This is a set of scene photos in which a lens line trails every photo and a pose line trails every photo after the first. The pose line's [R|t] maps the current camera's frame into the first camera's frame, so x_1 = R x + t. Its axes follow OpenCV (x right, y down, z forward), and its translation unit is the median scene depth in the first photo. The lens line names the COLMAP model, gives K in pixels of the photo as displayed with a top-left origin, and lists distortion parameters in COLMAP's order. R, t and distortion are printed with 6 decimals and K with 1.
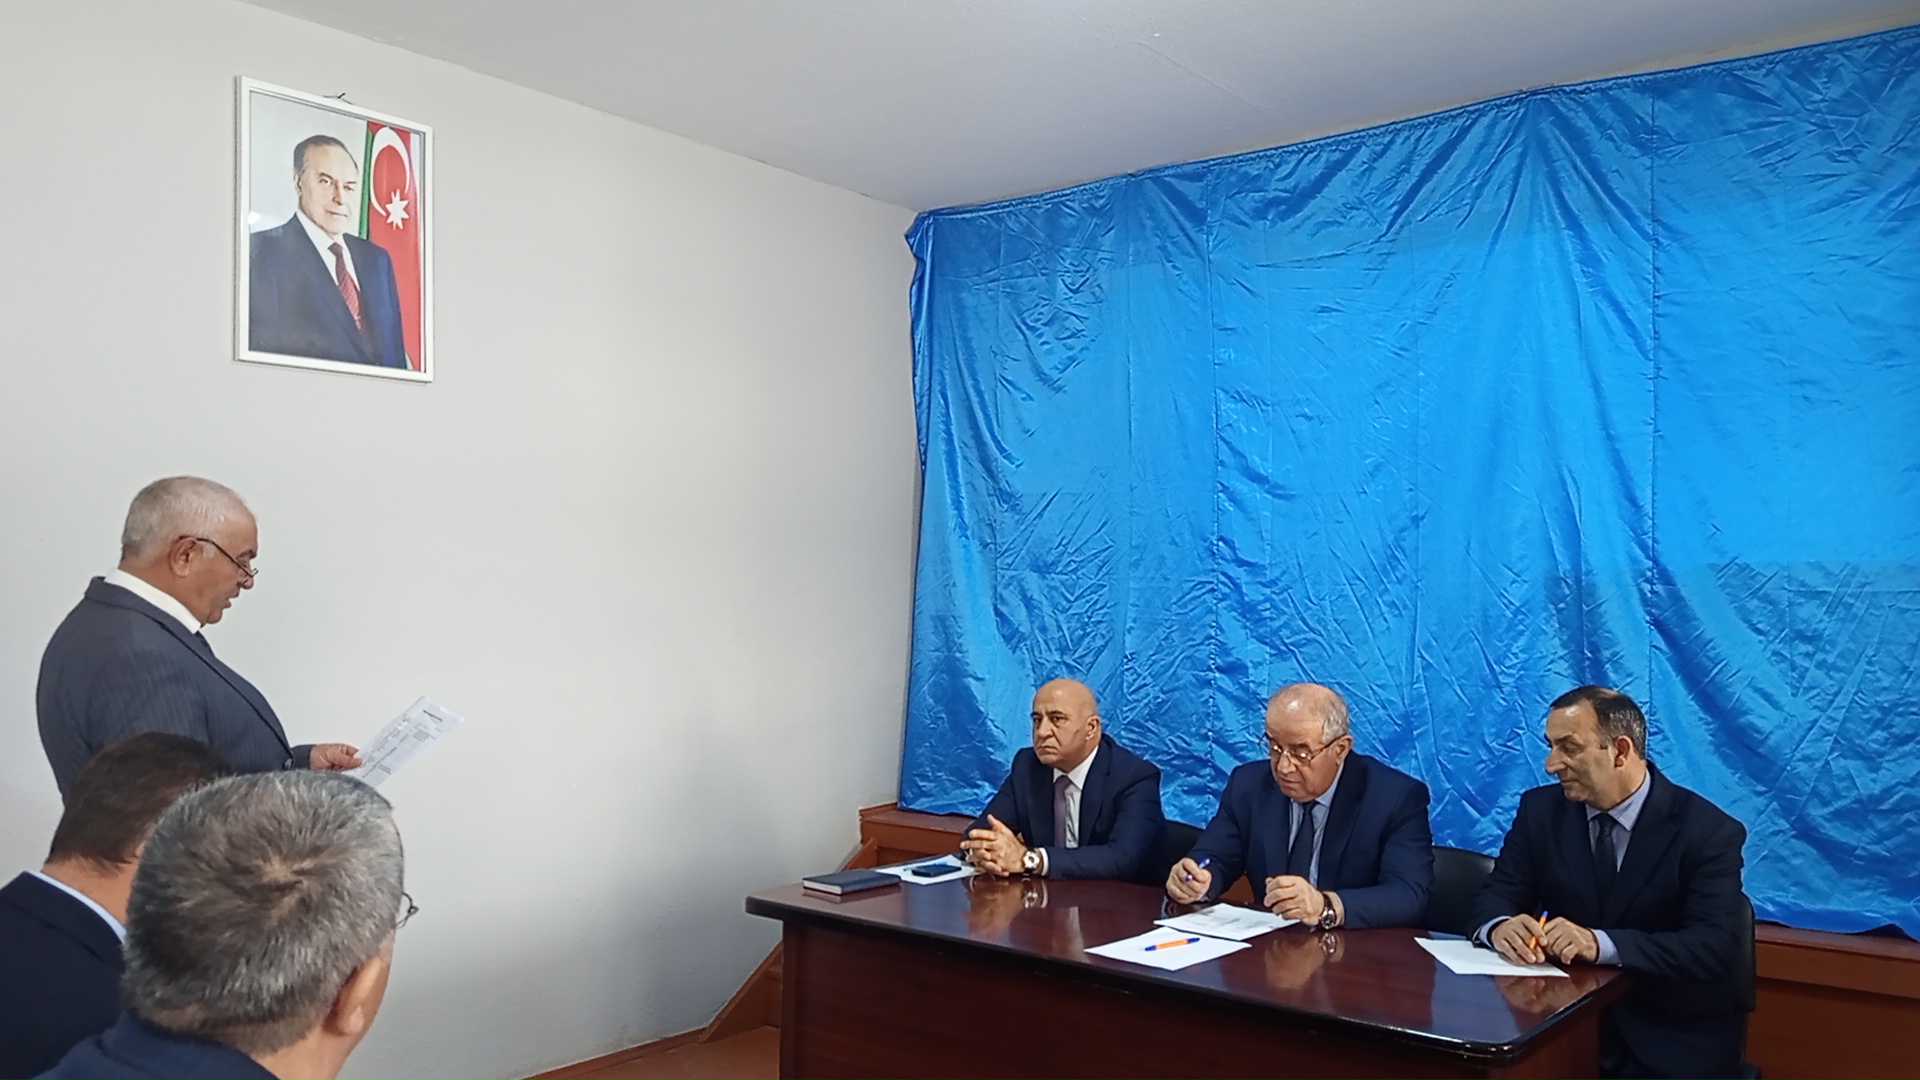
lens RADIAL K [[1407.6, 0, 960.0], [0, 1407.6, 540.0], [0, 0, 1]] dist [0.141226, -0.224789]
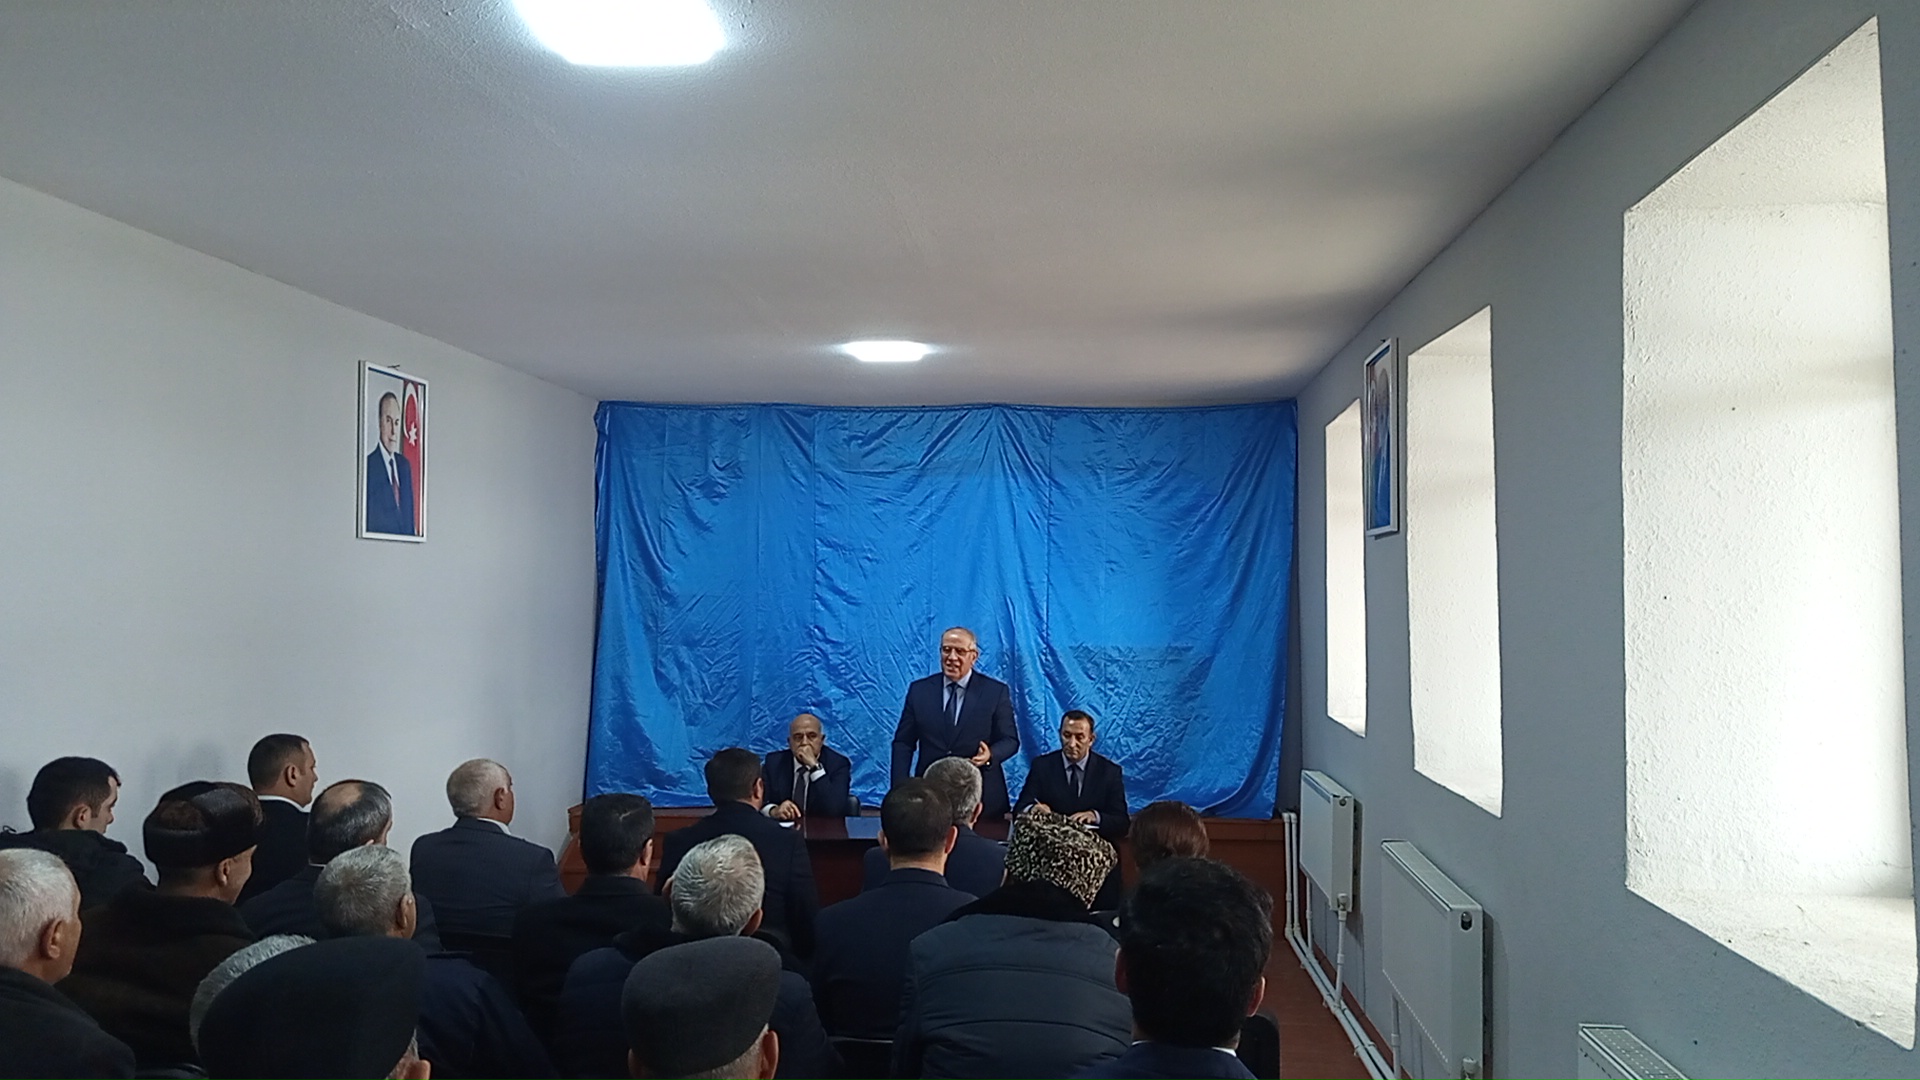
lens RADIAL K [[1407.6, 0, 960.0], [0, 1407.6, 540.0], [0, 0, 1]] dist [0.141226, -0.224789]
pose [[0.837962, 0.026067, 0.545106, -0.604392], [-0.021955, 0.999660, -0.014053, -0.086668], [-0.545287, -0.000192, 0.838249, -0.517678]]
